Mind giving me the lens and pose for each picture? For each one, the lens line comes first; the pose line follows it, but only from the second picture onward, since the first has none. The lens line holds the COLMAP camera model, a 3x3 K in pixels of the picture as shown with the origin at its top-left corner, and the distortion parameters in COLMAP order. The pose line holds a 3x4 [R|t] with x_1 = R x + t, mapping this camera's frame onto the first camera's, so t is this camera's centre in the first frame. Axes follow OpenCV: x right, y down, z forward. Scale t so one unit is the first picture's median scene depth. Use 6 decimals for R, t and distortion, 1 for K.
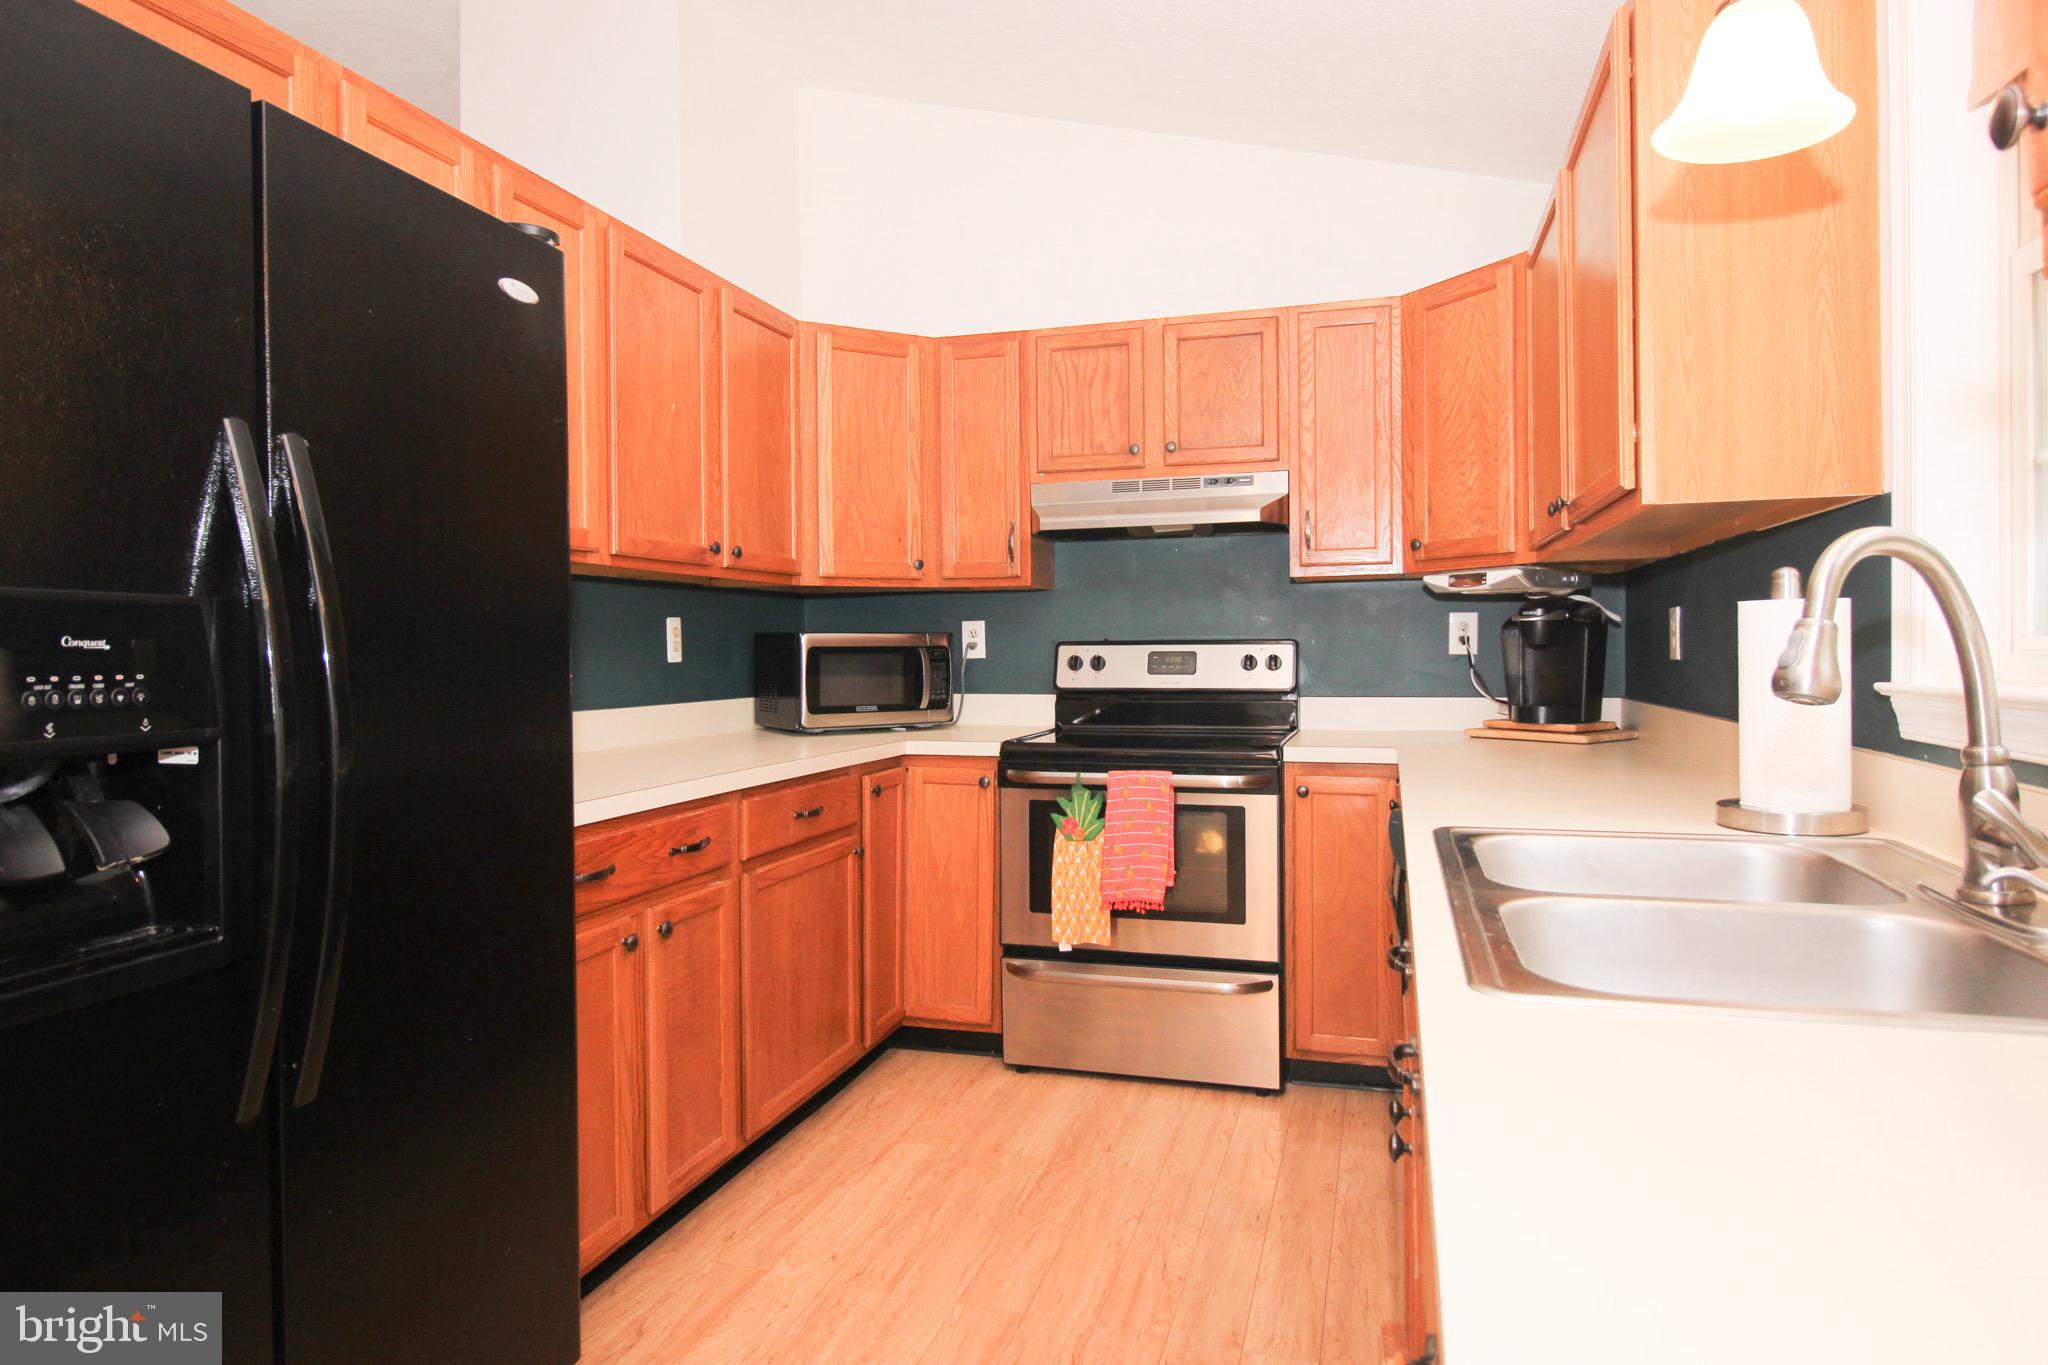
lens RADIAL K [[1207.8, 0, 1014.6], [0, 1207.8, 662.7], [0, 0, 1]] dist [-0.001891, -0.002412]
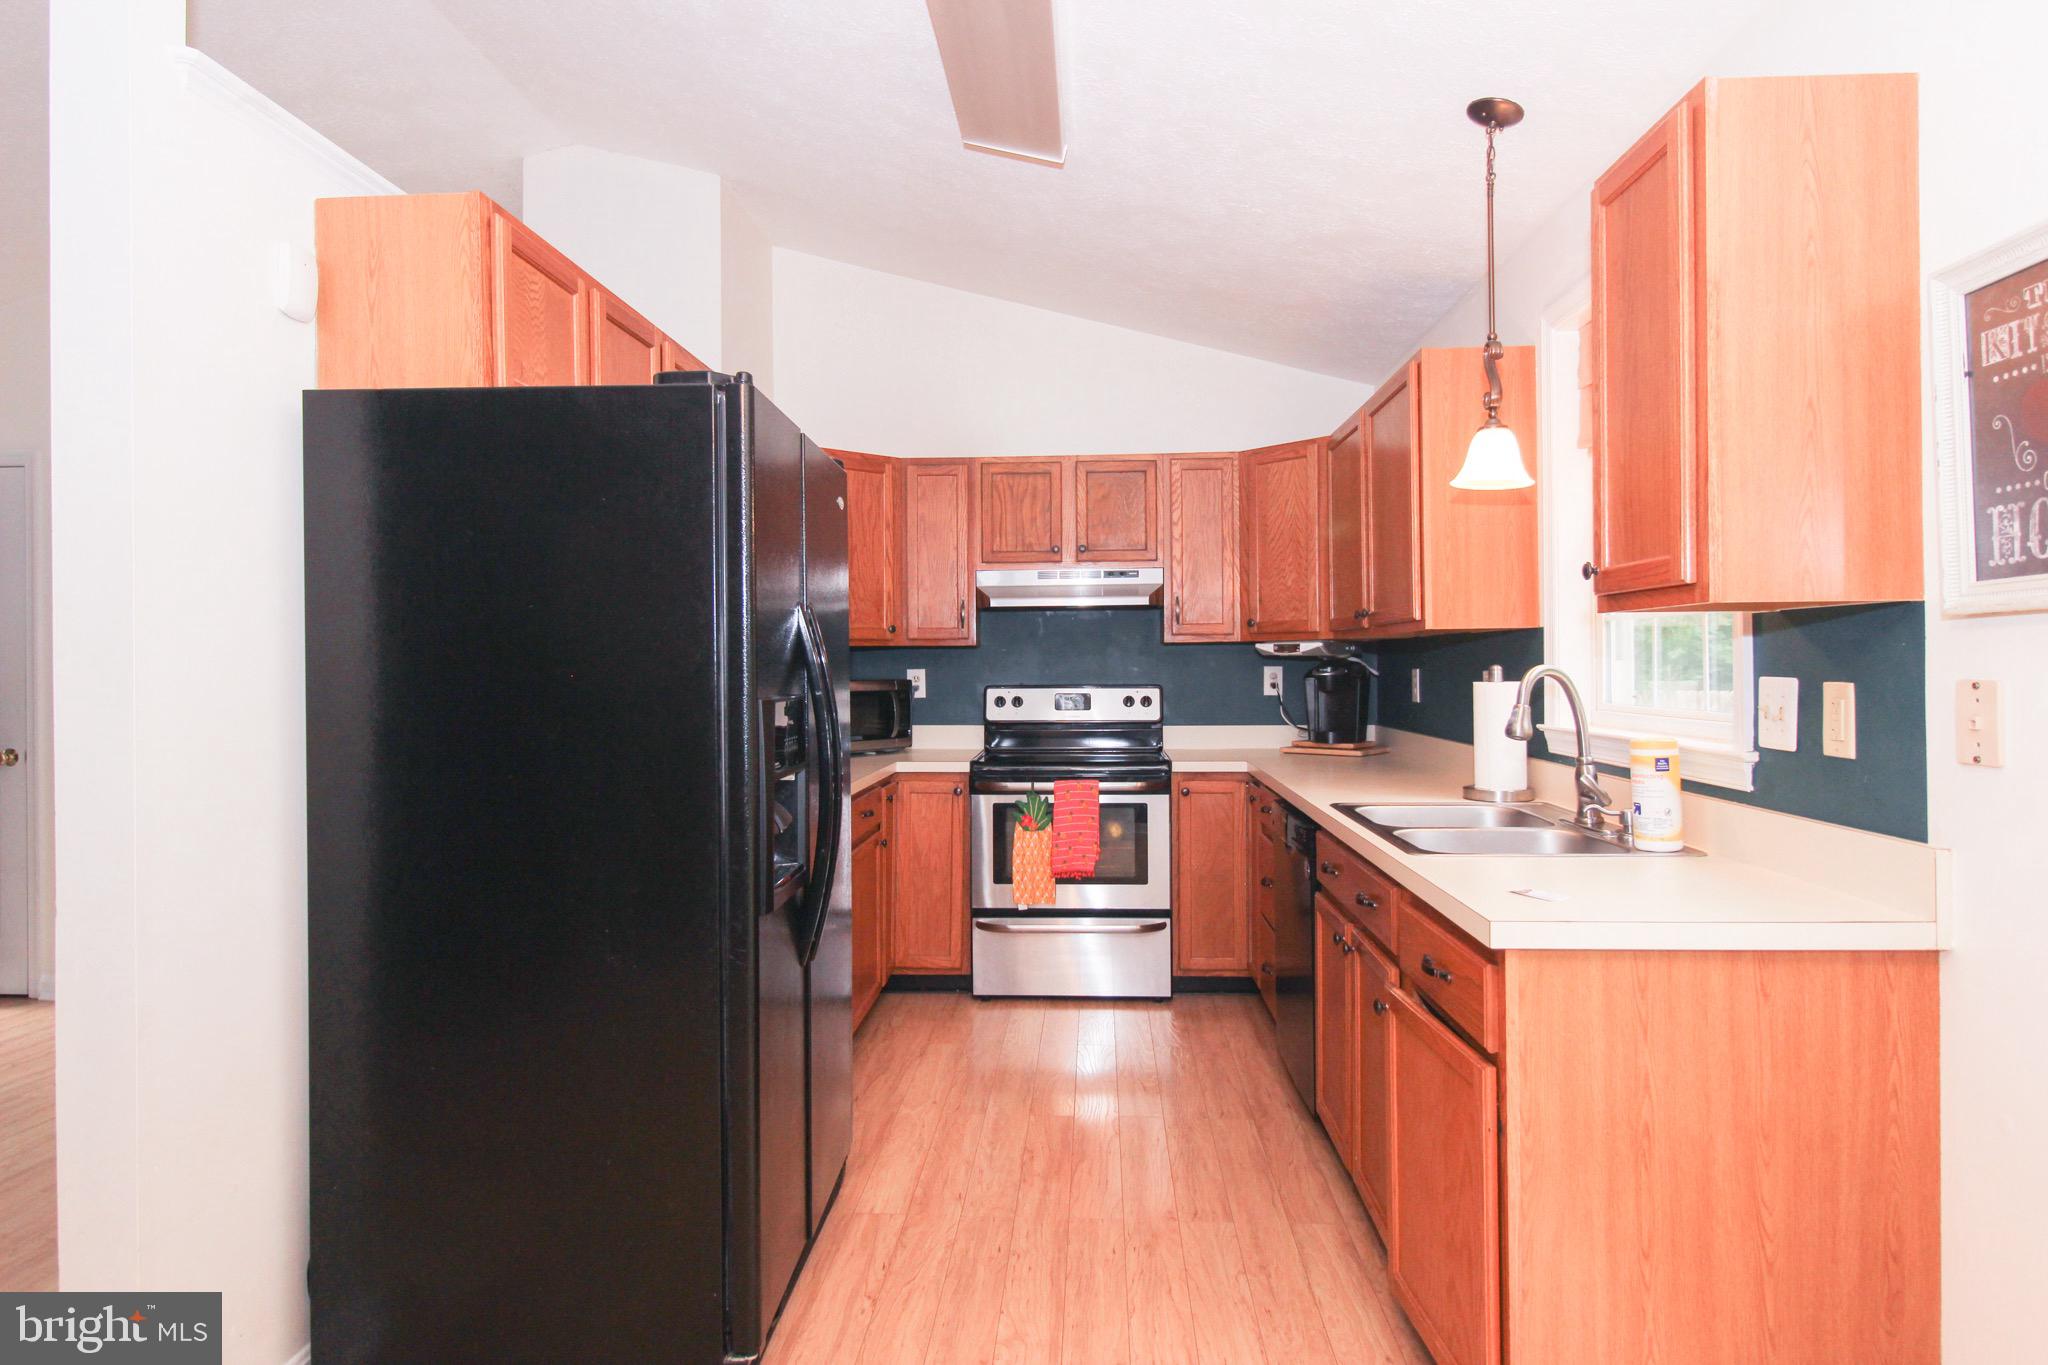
lens RADIAL K [[1186.0, 0, 1020.5], [0, 1186.0, 660.5], [0, 0, 1]] dist [0.000729, 0.000131]
pose [[0.973657, 0.002508, 0.228003, -0.274043], [0.001408, 0.999854, -0.017011, -0.027757], [-0.228013, 0.016884, 0.973512, -0.346732]]
